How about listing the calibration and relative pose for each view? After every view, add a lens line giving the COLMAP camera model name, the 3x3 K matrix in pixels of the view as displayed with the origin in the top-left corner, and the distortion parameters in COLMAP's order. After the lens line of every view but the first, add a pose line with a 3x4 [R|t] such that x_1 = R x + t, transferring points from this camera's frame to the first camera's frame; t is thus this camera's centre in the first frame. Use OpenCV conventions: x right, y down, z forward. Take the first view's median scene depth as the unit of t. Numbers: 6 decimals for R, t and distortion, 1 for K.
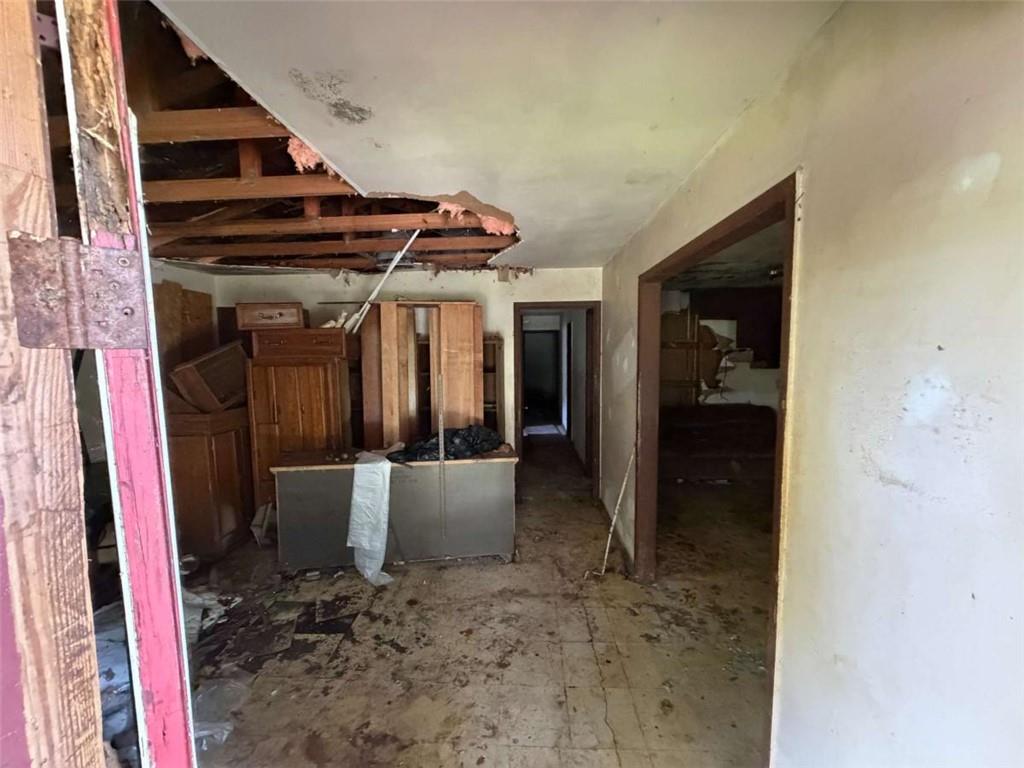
lens RADIAL K [[404.3, 0, 512.0], [0, 404.3, 384.0], [0, 0, 1]] dist [-0.000913, 0.000159]
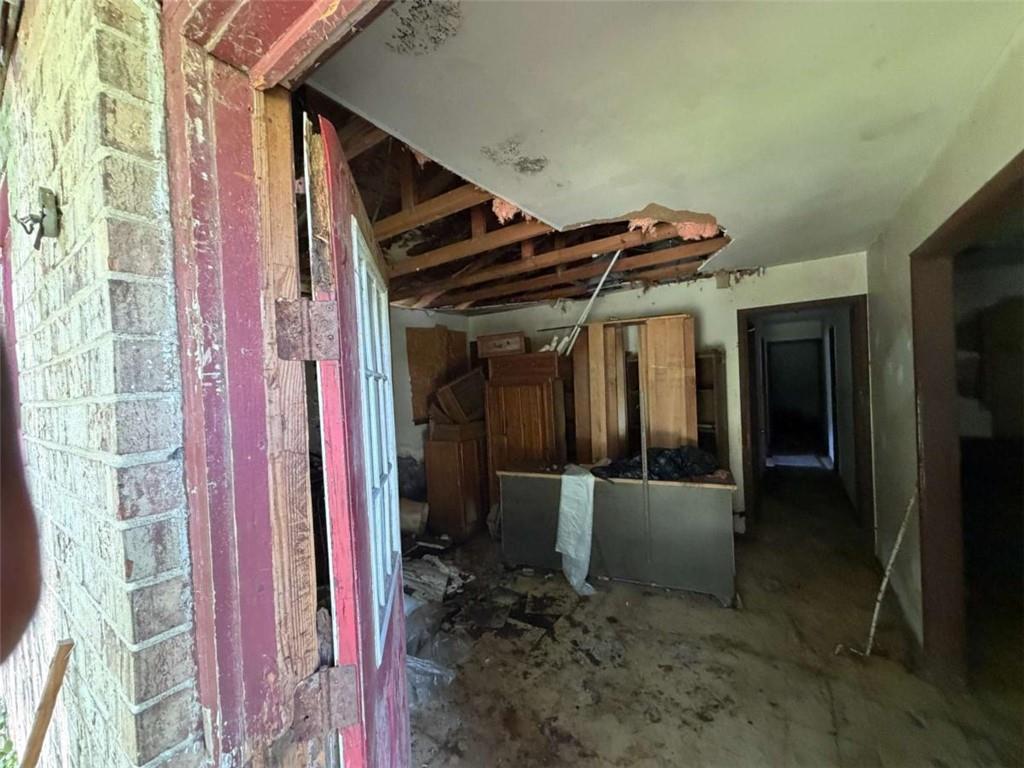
lens RADIAL K [[404.3, 0, 512.0], [0, 404.3, 384.0], [0, 0, 1]] dist [-0.000913, 0.000159]
pose [[0.850753, -0.023669, -0.525033, 0.078951], [-0.004321, 0.998637, -0.052021, 0.013583], [0.525548, 0.046526, 0.849491, -0.000922]]
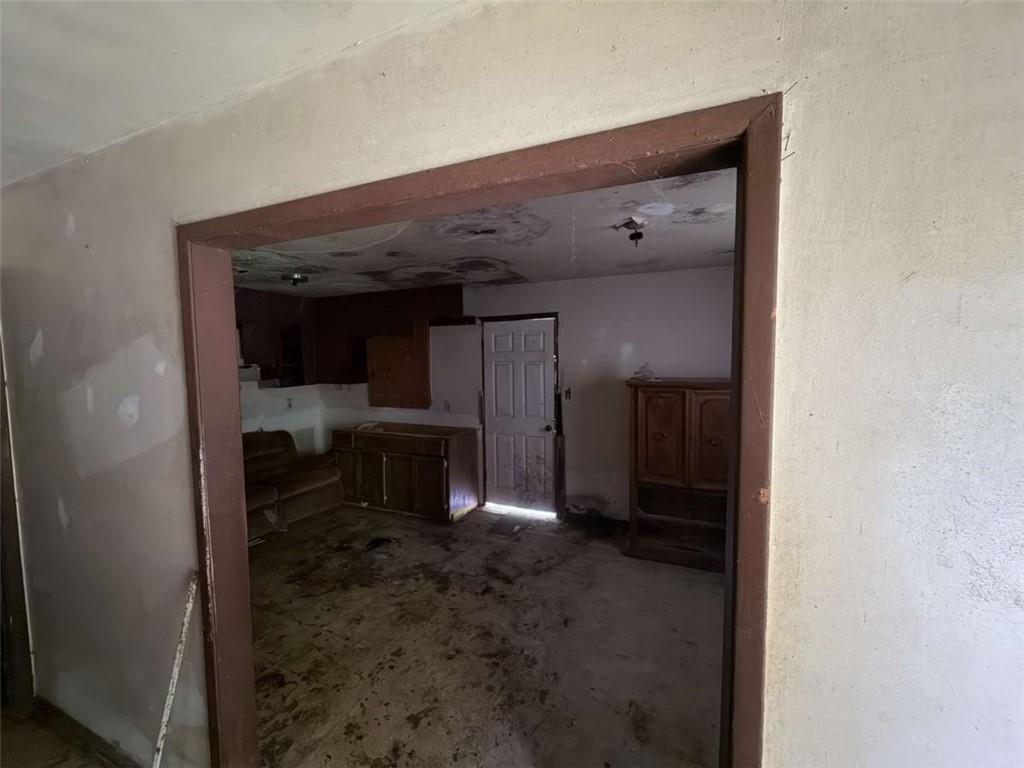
lens RADIAL K [[410.1, 0, 512.0], [0, 410.1, 384.0], [0, 0, 1]] dist [-0.000755, 0.000010]
pose [[0.365564, -0.056852, 0.929048, 0.002067], [0.080922, 0.996295, 0.029126, -0.070171], [-0.927262, 0.064533, 0.368811, 0.500914]]
